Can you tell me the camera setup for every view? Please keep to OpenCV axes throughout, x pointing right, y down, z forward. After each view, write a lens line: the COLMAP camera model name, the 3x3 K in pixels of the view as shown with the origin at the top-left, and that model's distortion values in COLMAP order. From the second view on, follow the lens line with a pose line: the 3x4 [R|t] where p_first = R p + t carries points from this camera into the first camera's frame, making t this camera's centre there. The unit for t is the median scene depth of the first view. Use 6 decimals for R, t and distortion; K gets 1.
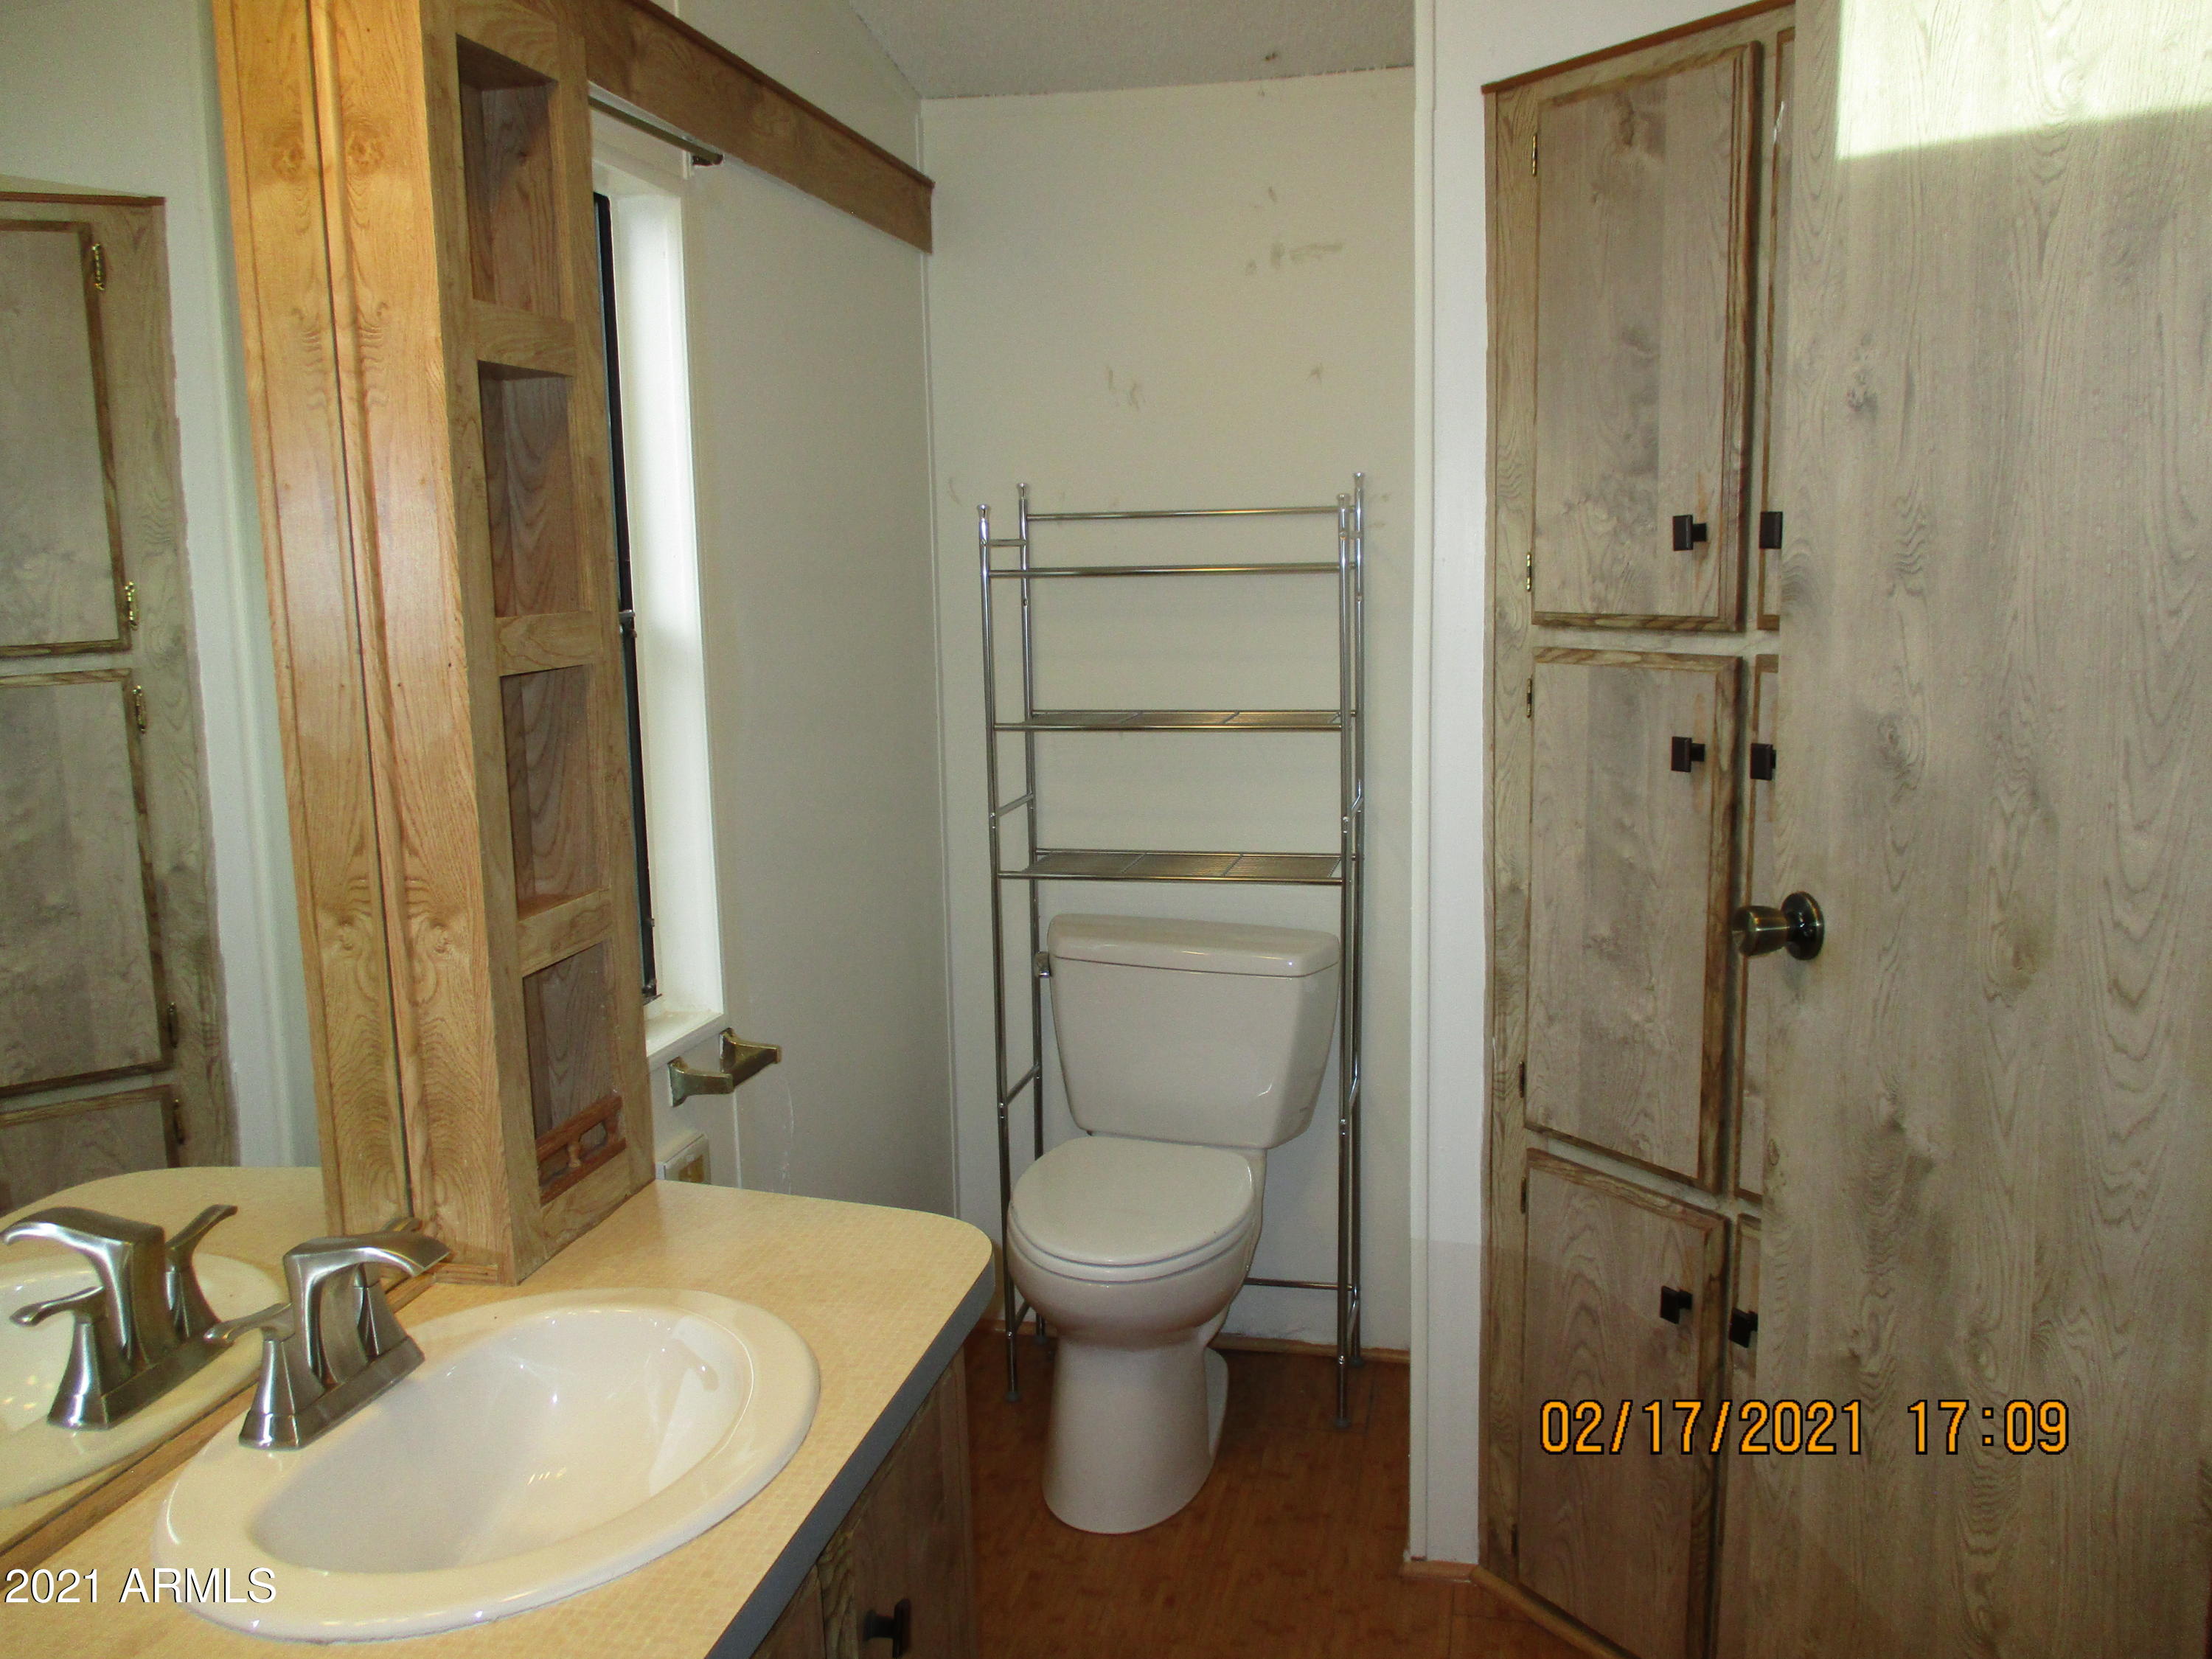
lens RADIAL K [[1847.4, 0, 1112.3], [0, 1847.4, 848.6], [0, 0, 1]] dist [-0.035386, 0.015914]
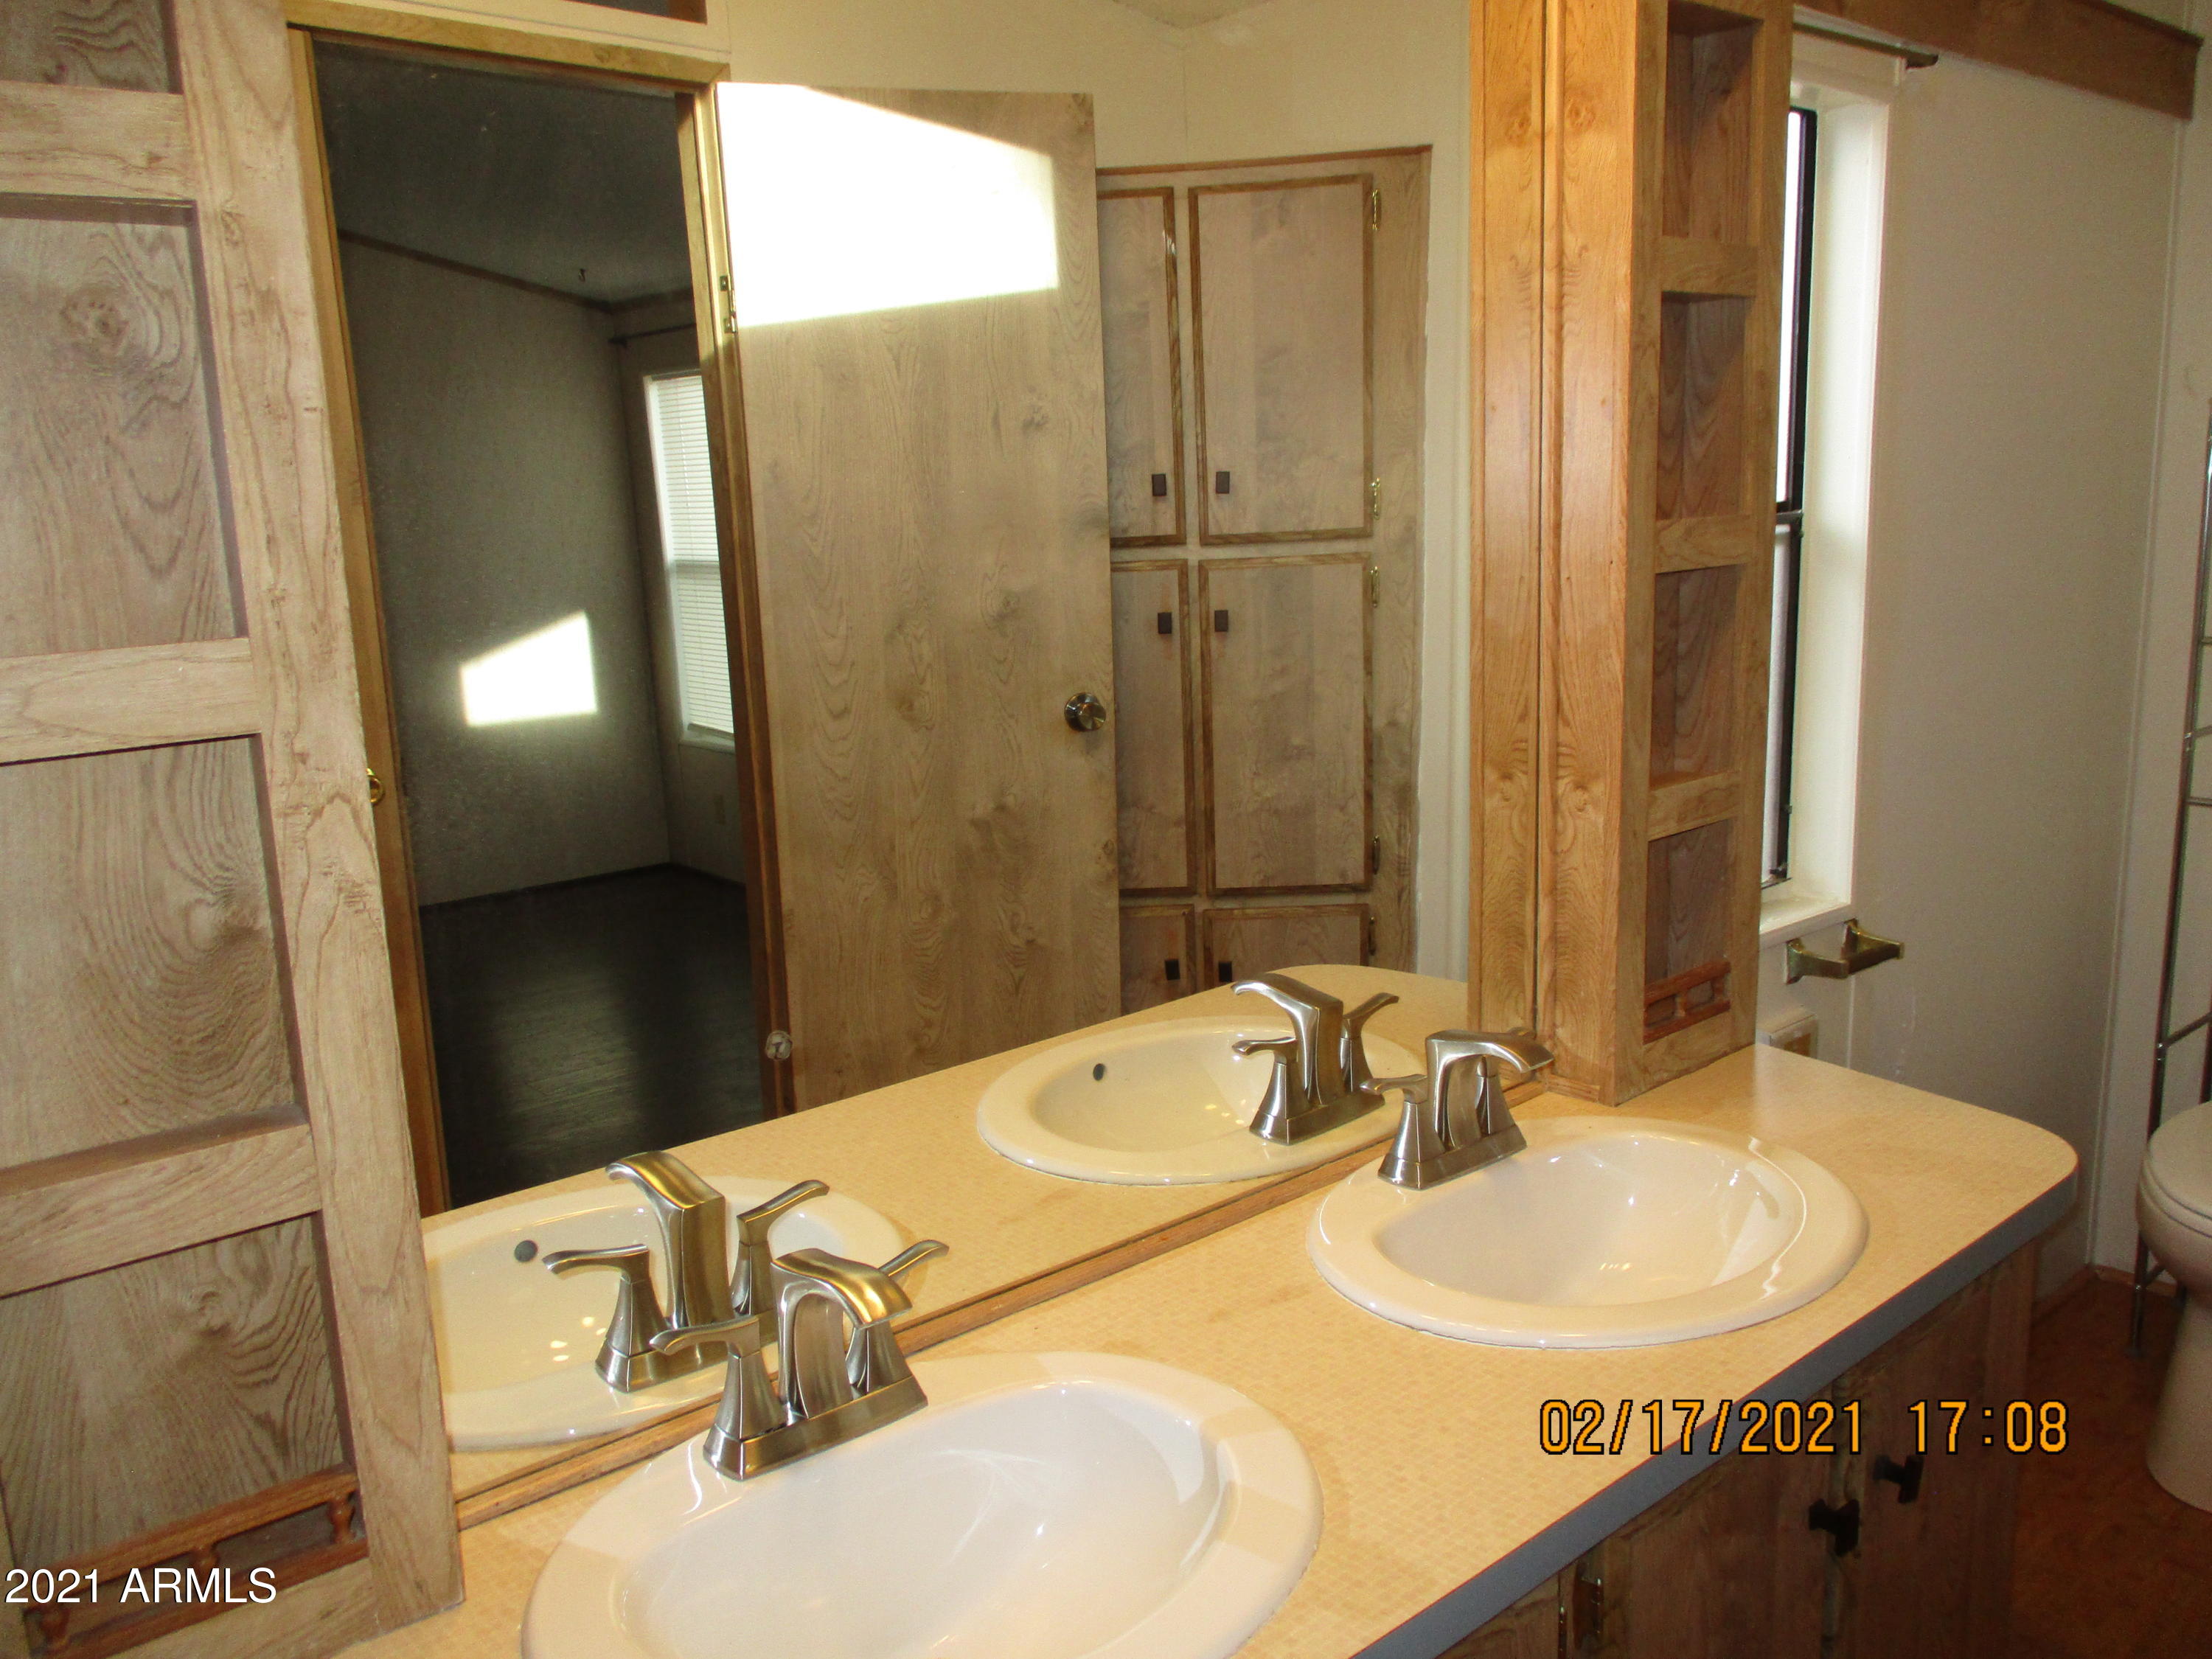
lens RADIAL K [[1847.4, 0, 1112.3], [0, 1847.4, 848.6], [0, 0, 1]] dist [-0.035386, 0.015914]
pose [[0.804729, 0.116378, -0.582123, 0.072386], [-0.080196, 0.992919, 0.087641, 0.001592], [0.588201, -0.023843, 0.808363, -0.107247]]
